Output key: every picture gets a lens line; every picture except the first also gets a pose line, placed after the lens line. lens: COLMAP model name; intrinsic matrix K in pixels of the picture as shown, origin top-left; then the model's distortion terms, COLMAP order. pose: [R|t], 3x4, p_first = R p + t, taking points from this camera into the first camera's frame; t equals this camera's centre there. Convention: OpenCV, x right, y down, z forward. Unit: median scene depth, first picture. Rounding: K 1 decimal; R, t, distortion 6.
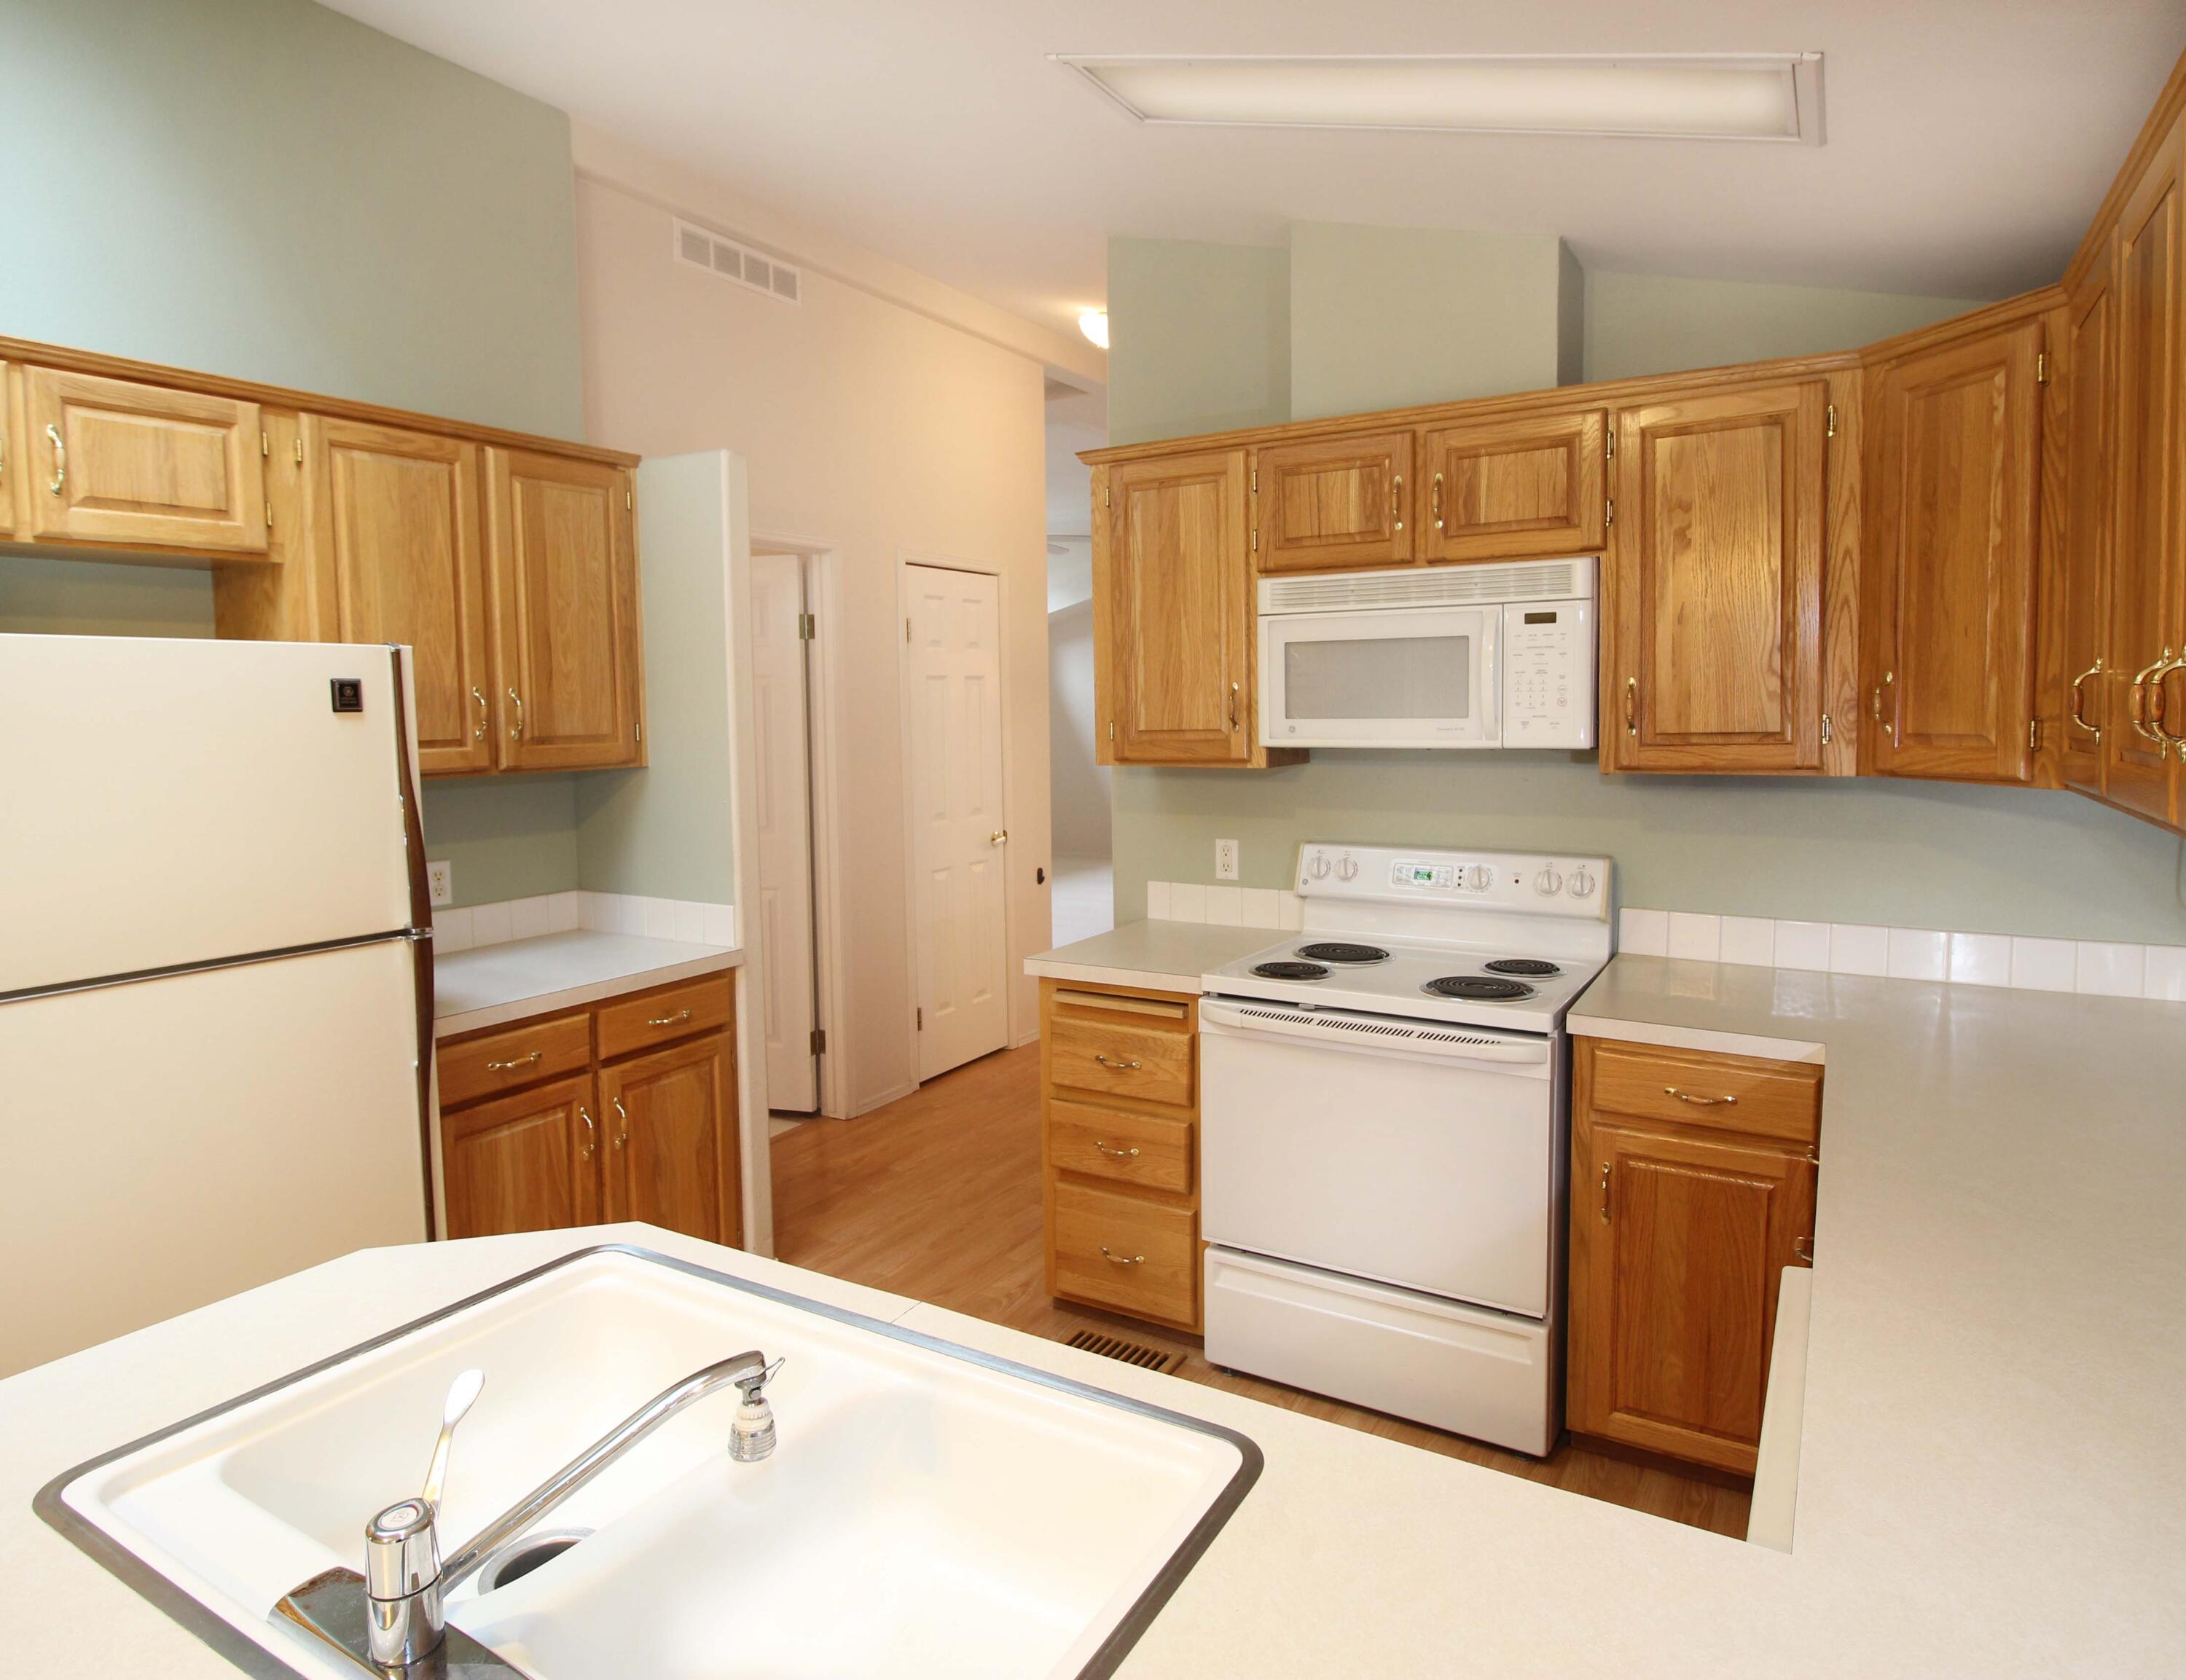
lens RADIAL K [[1151.6, 0, 1094.3], [0, 1151.6, 785.0], [0, 0, 1]] dist [-0.002198, -0.000225]
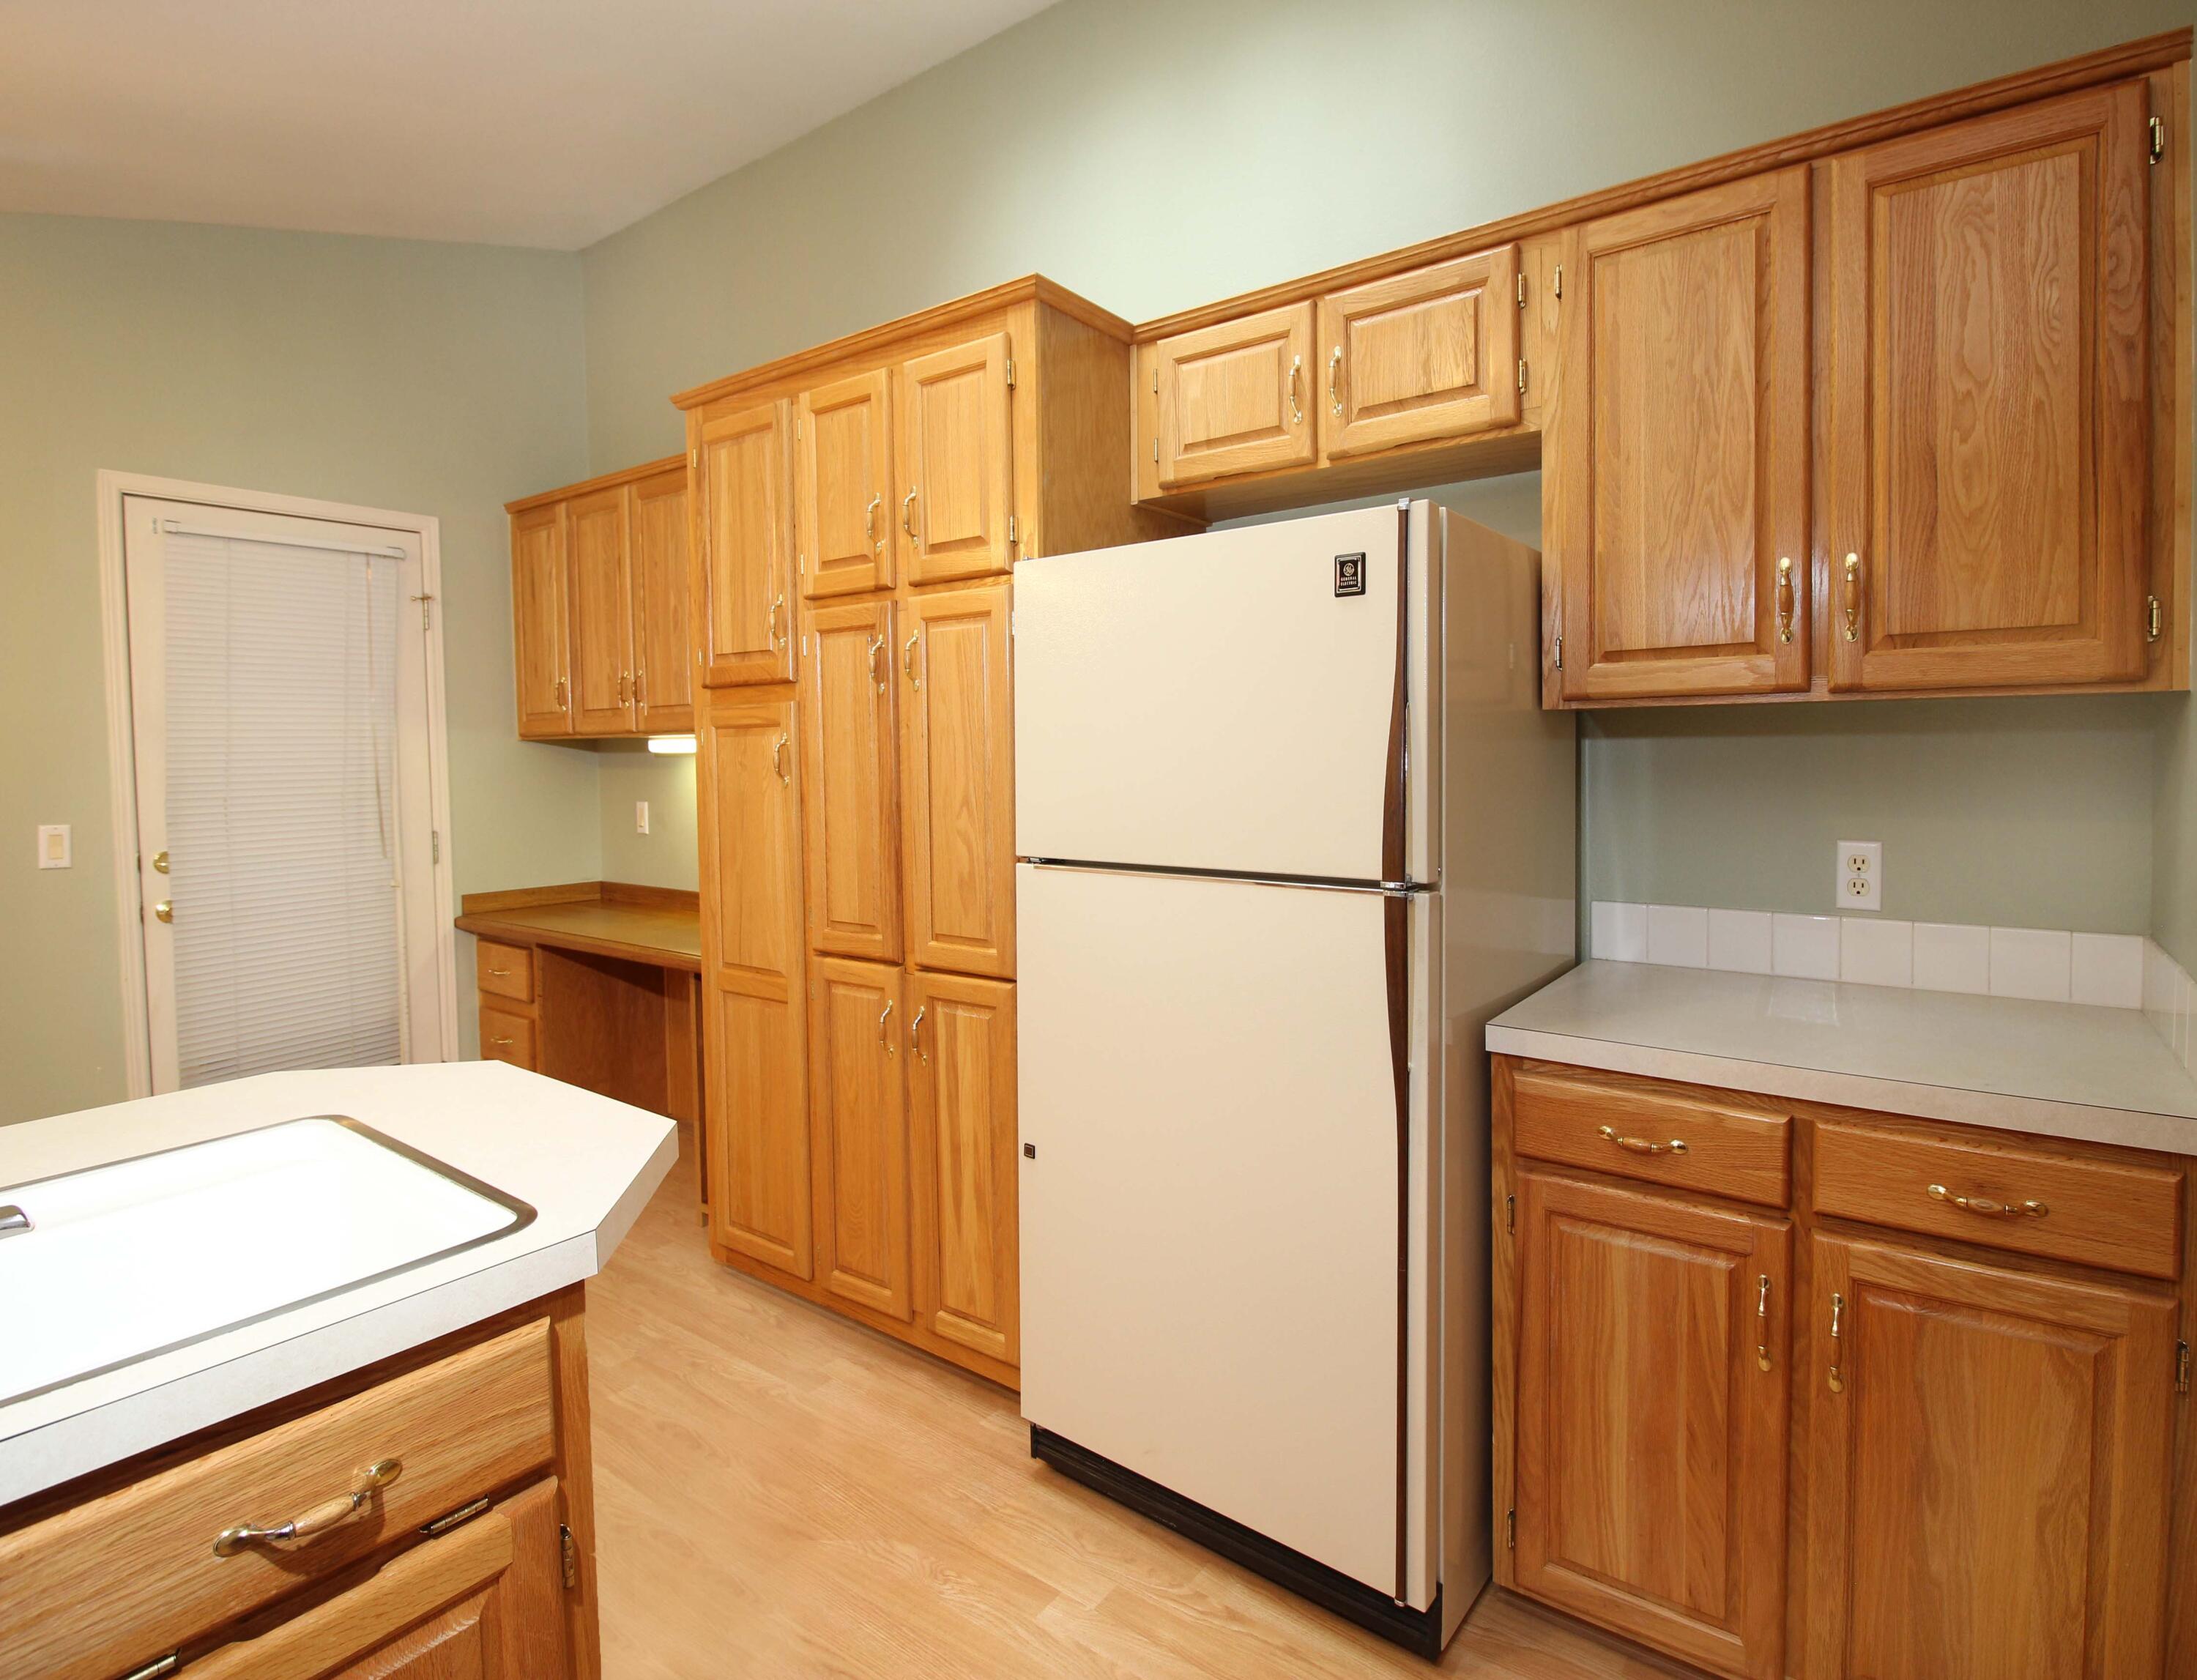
lens RADIAL K [[1157.5, 0, 1099.8], [0, 1157.5, 784.7], [0, 0, 1]] dist [-0.002198, -0.000225]
pose [[-0.038055, 0.058129, -0.997583, 0.127515], [-0.052594, 0.996806, 0.060090, 0.021666], [0.997891, 0.054754, -0.034876, 0.692135]]
